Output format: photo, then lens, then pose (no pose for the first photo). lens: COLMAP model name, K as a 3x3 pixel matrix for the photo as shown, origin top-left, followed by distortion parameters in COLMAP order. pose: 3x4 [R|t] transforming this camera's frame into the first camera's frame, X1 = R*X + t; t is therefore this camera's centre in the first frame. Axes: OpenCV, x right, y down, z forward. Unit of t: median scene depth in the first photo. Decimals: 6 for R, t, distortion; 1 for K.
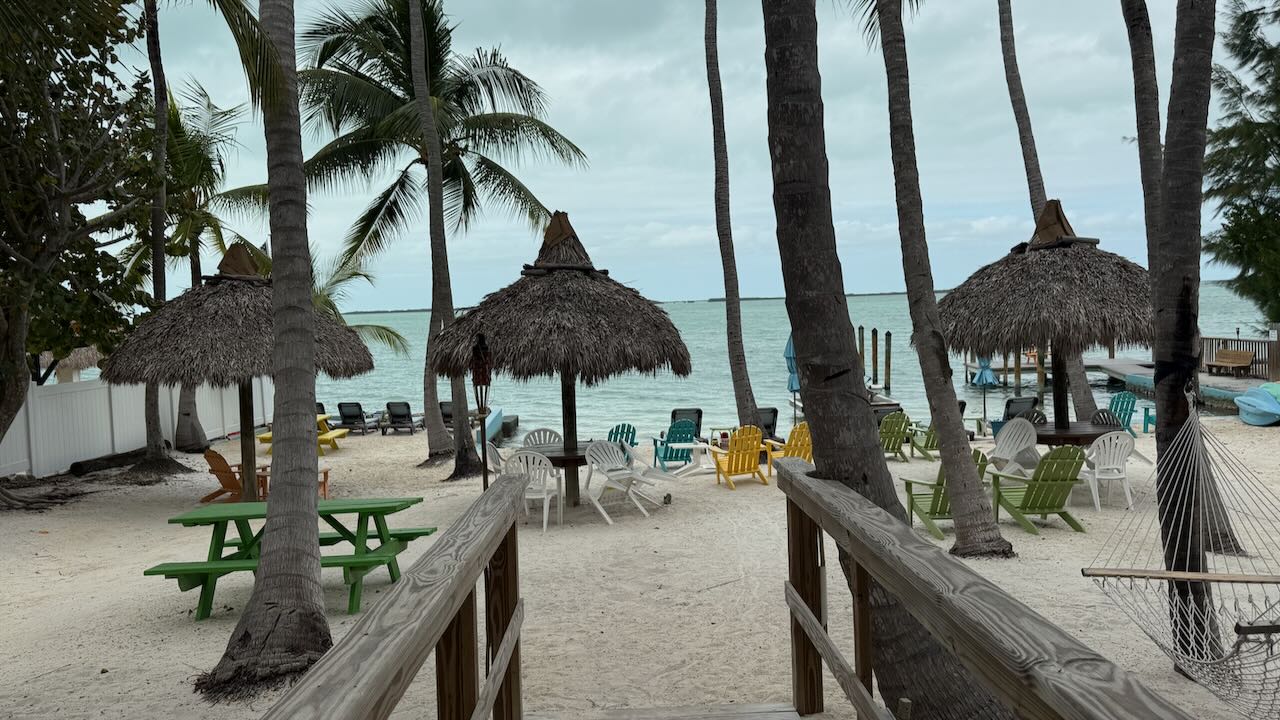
lens RADIAL K [[1092.9, 0, 640.0], [0, 1092.9, 360.0], [0, 0, 1]] dist [0.080299, -0.001105]
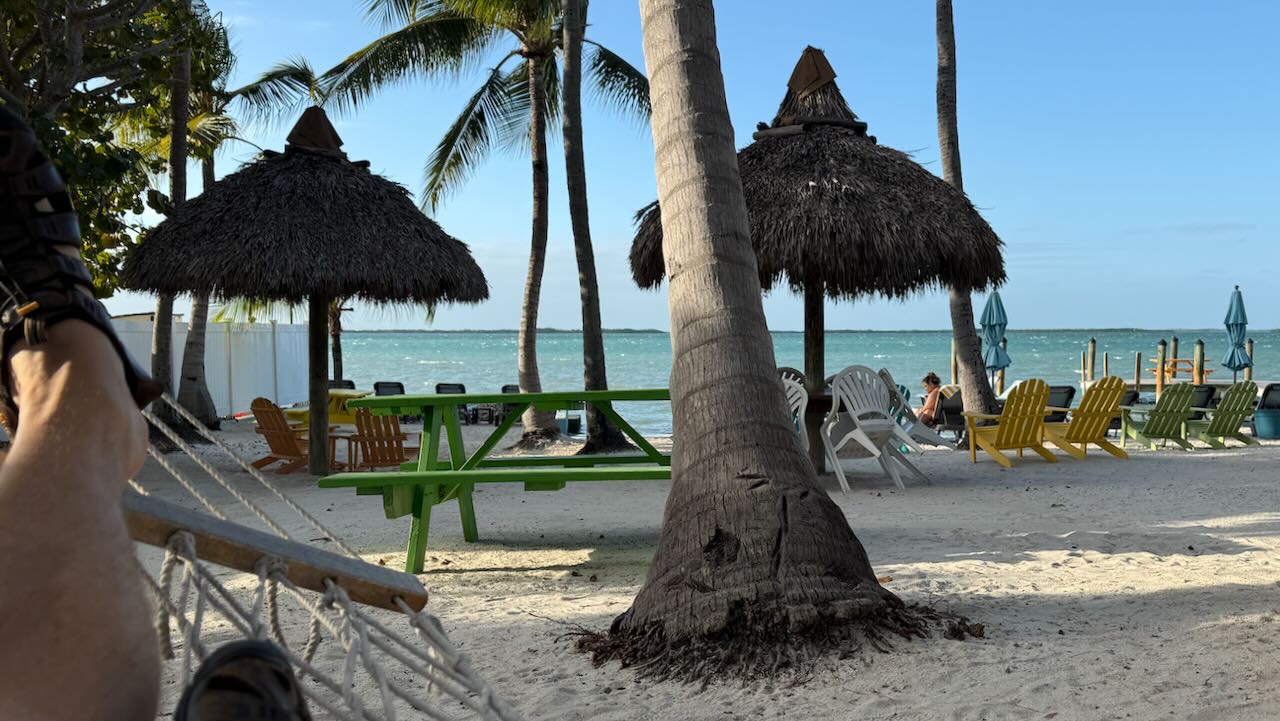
lens RADIAL K [[1092.9, 0, 640.0], [0, 1092.9, 360.5], [0, 0, 1]] dist [0.080299, -0.001105]
pose [[0.996142, 0.026351, 0.083709, -0.218937], [-0.020425, 0.997276, -0.070876, 0.108040], [-0.085348, 0.068893, 0.993967, 0.292267]]
